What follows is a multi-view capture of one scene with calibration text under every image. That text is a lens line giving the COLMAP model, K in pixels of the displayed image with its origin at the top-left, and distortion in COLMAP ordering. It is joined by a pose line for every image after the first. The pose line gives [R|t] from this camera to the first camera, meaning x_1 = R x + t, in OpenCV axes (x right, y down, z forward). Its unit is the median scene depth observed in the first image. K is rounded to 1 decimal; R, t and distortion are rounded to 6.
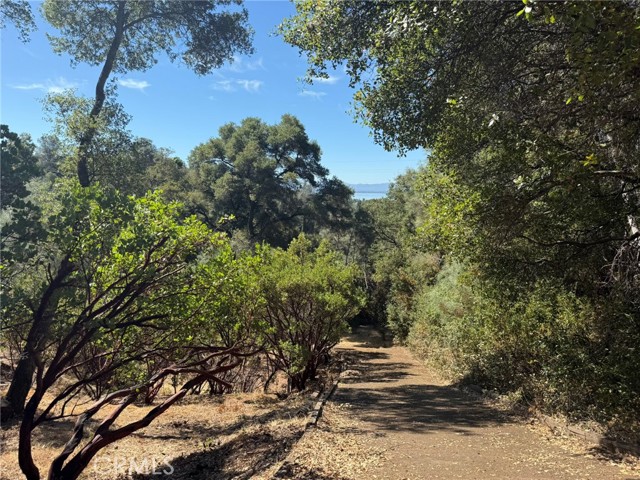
lens RADIAL K [[447.9, 0, 319.0], [0, 447.9, 239.7], [0, 0, 1]] dist [0.047904, -0.050992]
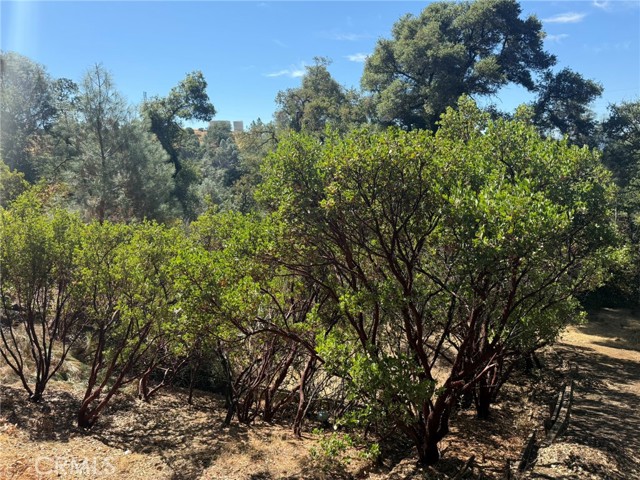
lens RADIAL K [[447.9, 0, 321.2], [0, 447.9, 230.4], [0, 0, 1]] dist [0.047904, -0.050992]
pose [[0.892578, 0.028895, -0.449966, 0.046440], [-0.003404, 0.998348, 0.057357, 0.113540], [0.450880, -0.049664, 0.891202, 0.612067]]
